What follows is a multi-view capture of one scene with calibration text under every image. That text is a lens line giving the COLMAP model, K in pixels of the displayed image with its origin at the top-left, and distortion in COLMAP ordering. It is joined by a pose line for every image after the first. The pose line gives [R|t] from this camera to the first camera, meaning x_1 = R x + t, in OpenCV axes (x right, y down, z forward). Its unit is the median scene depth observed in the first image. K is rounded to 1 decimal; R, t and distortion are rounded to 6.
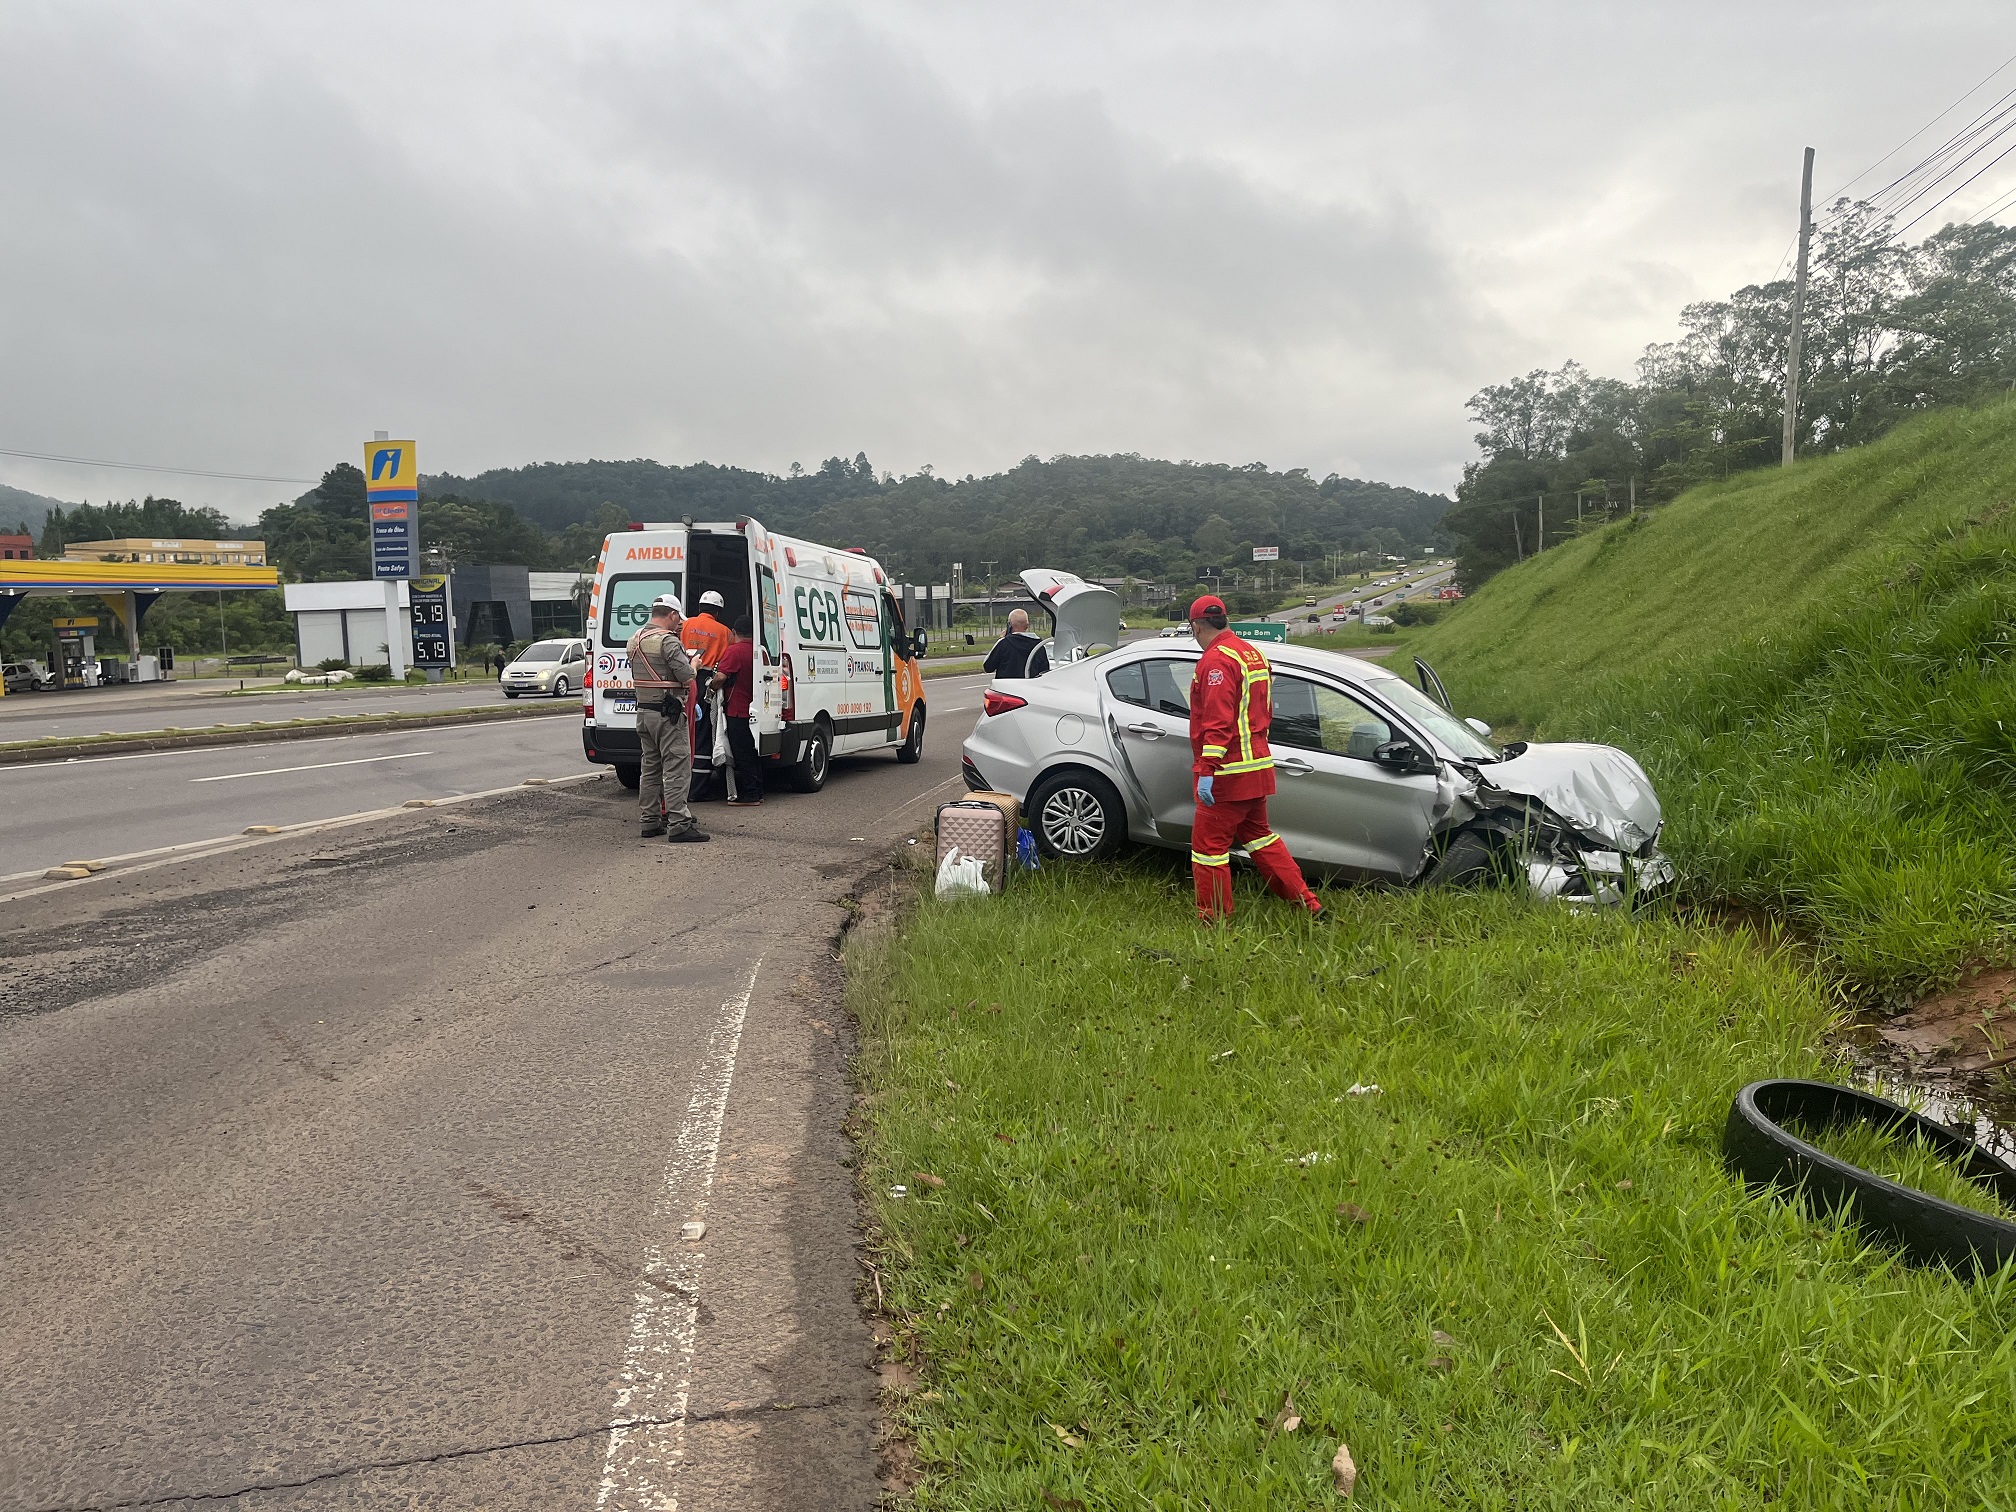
lens RADIAL K [[1612.7, 0, 1008.0], [0, 1612.7, 756.0], [0, 0, 1]] dist [0.084596, -0.132394]
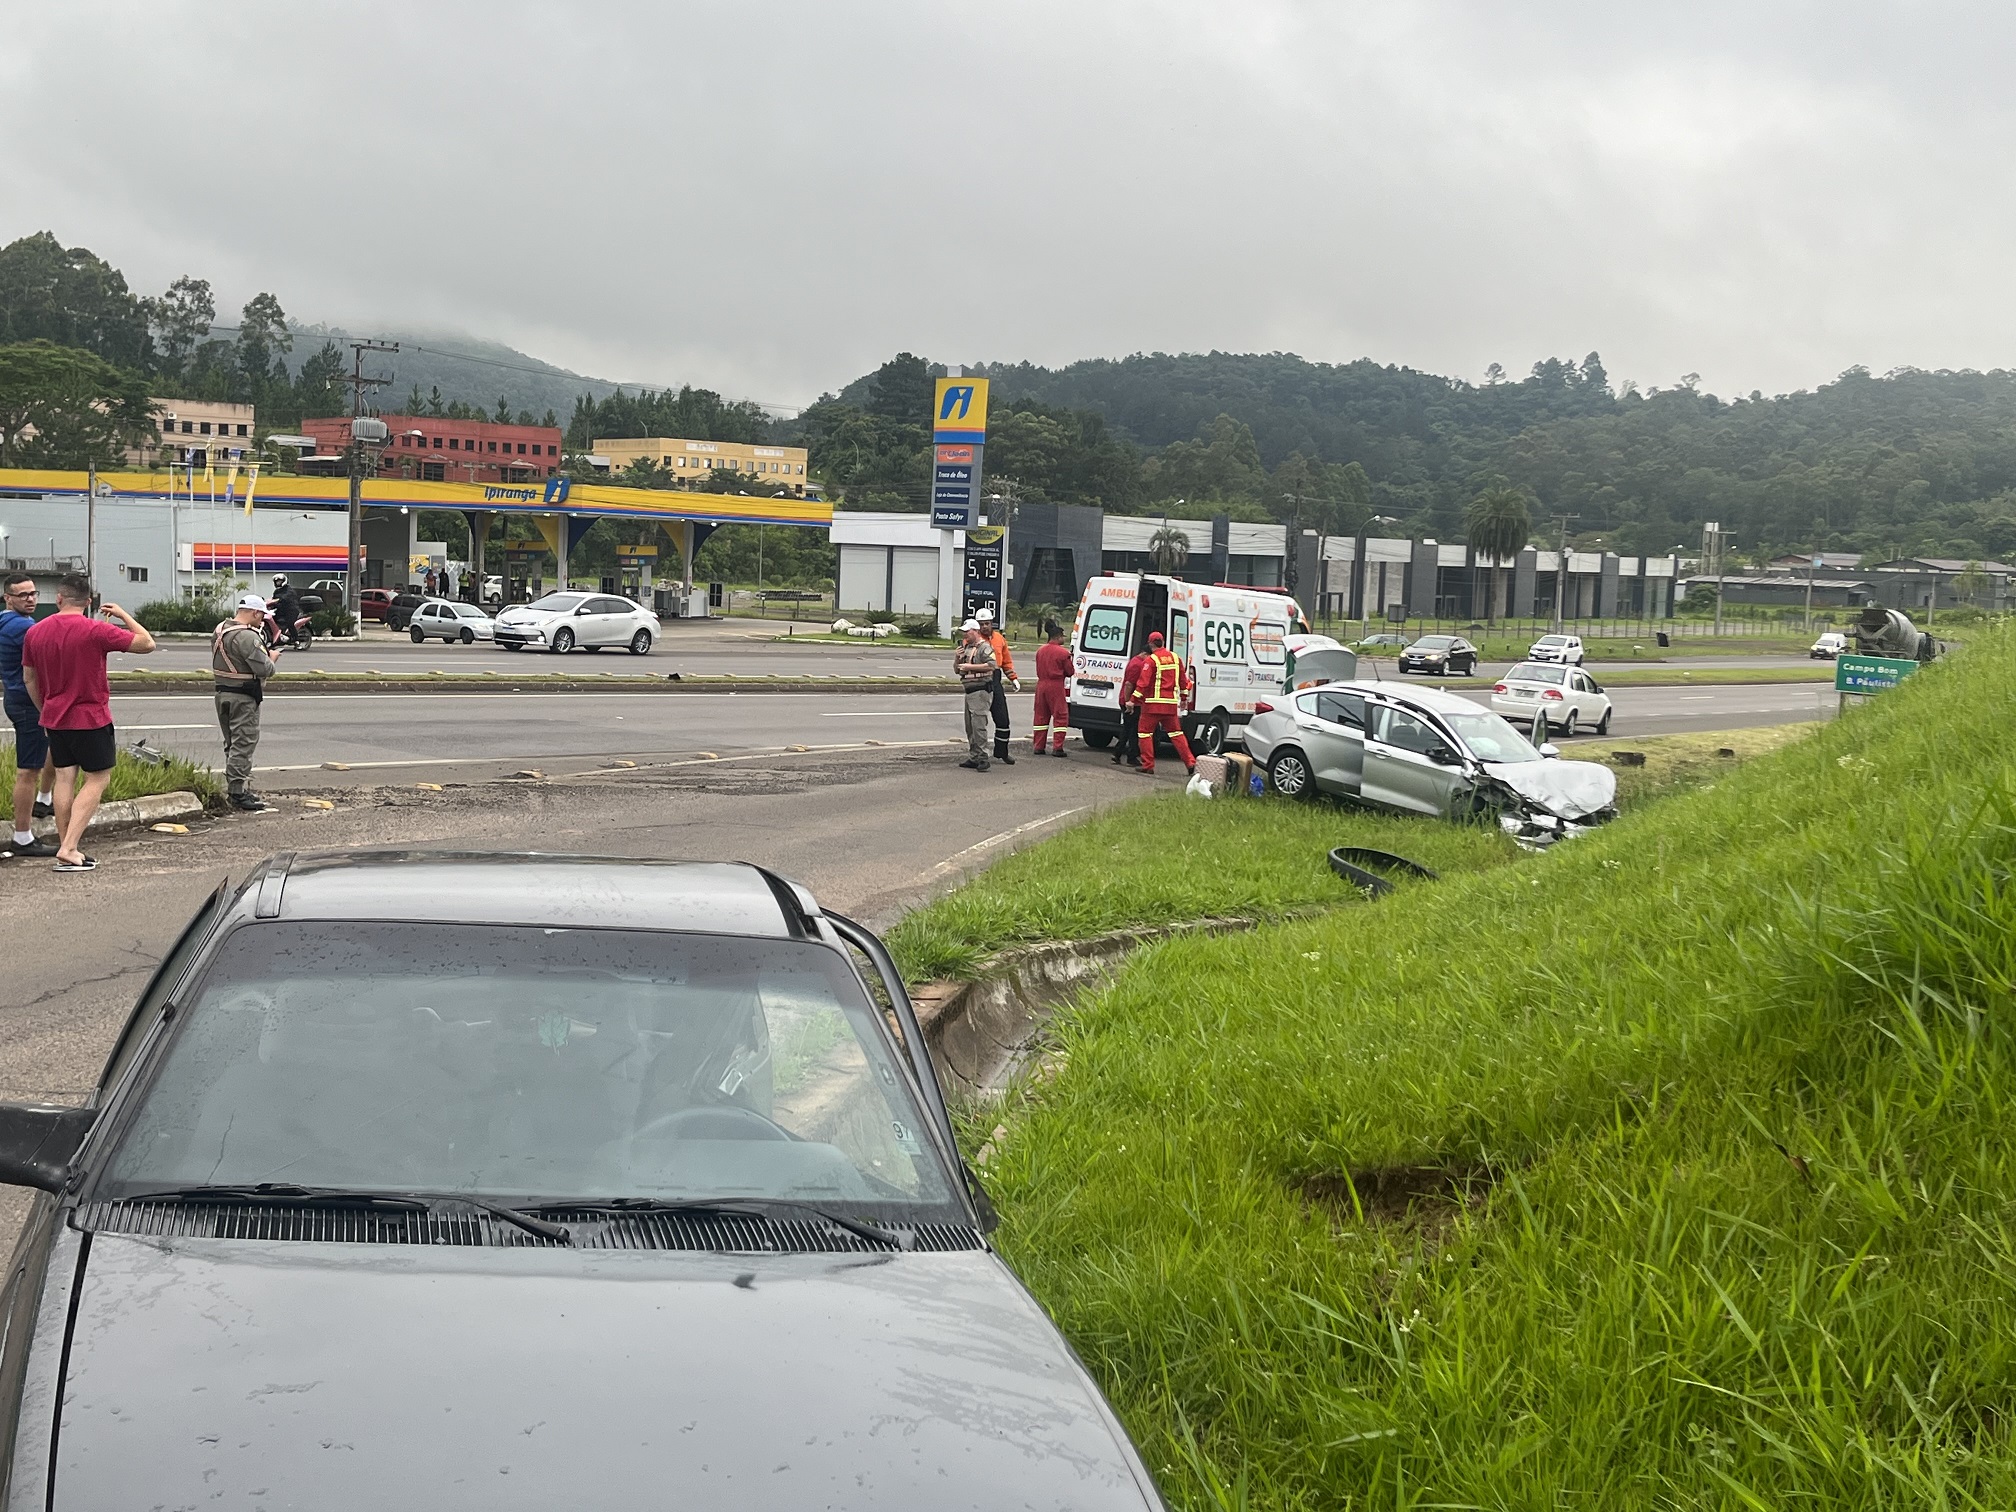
lens RADIAL K [[2311.7, 0, 1008.0], [0, 2311.7, 756.0], [0, 0, 1]] dist [0.091175, -0.227361]
pose [[0.942999, 0.099033, -0.317719, 0.078217], [-0.101453, 0.994800, 0.008964, 0.003684], [0.316955, 0.023781, 0.948142, -0.218379]]
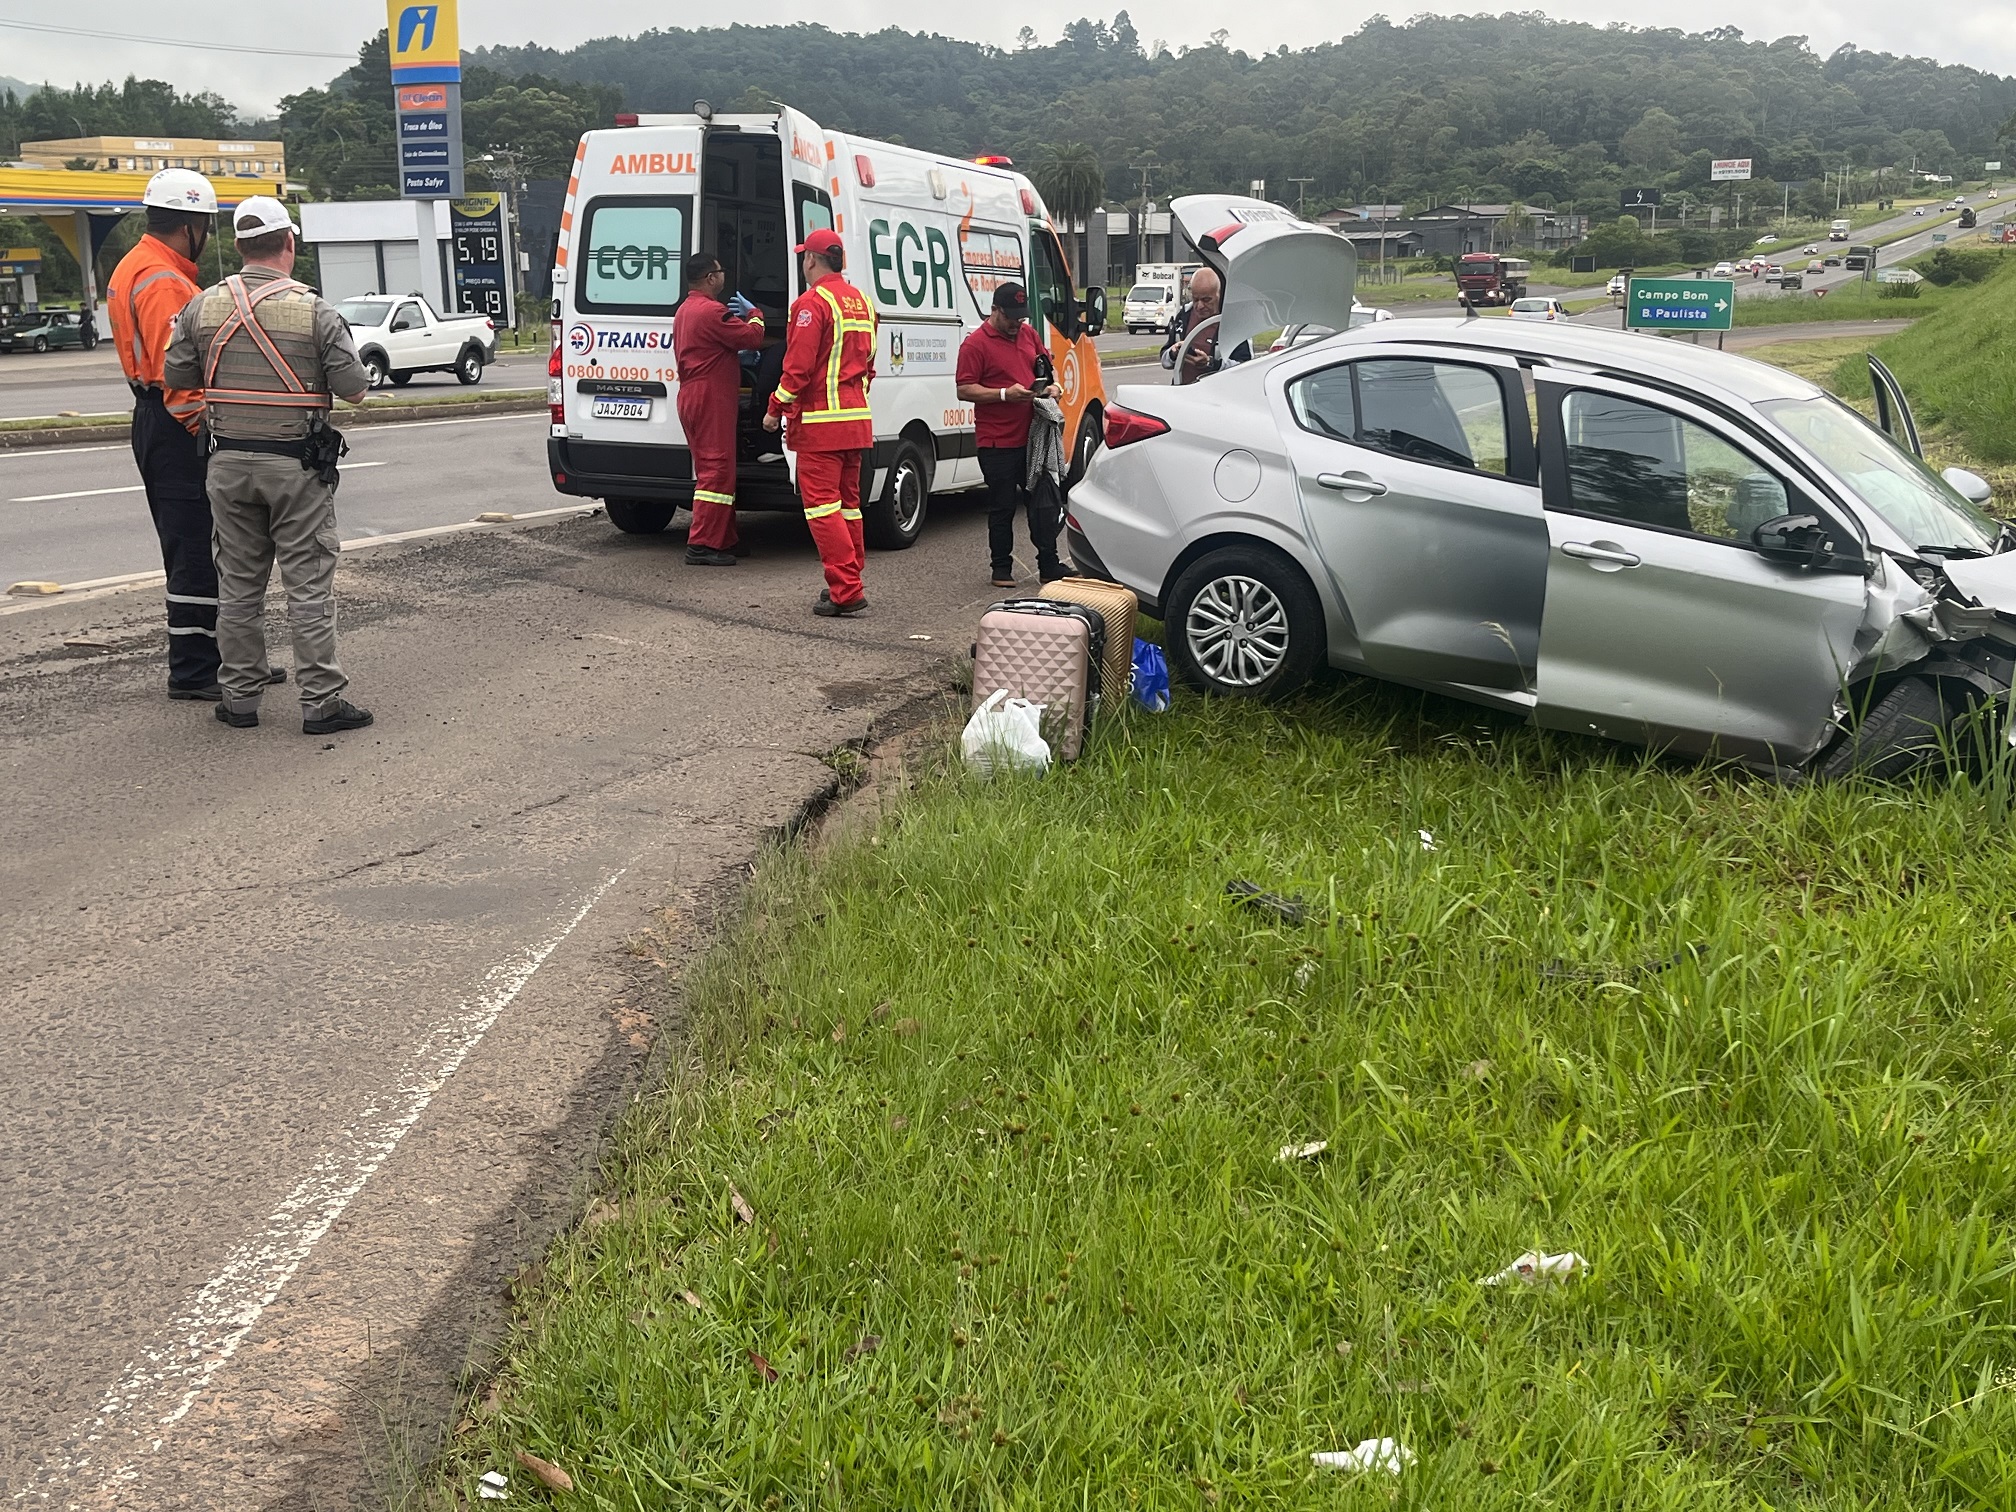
lens RADIAL K [[2311.7, 0, 1008.0], [0, 2311.7, 756.0], [0, 0, 1]] dist [0.091175, -0.227361]
pose [[0.990664, 0.041490, -0.129859, 0.009515], [-0.025100, 0.991790, 0.125389, -0.002570], [0.133995, -0.120959, 0.983572, 0.019103]]
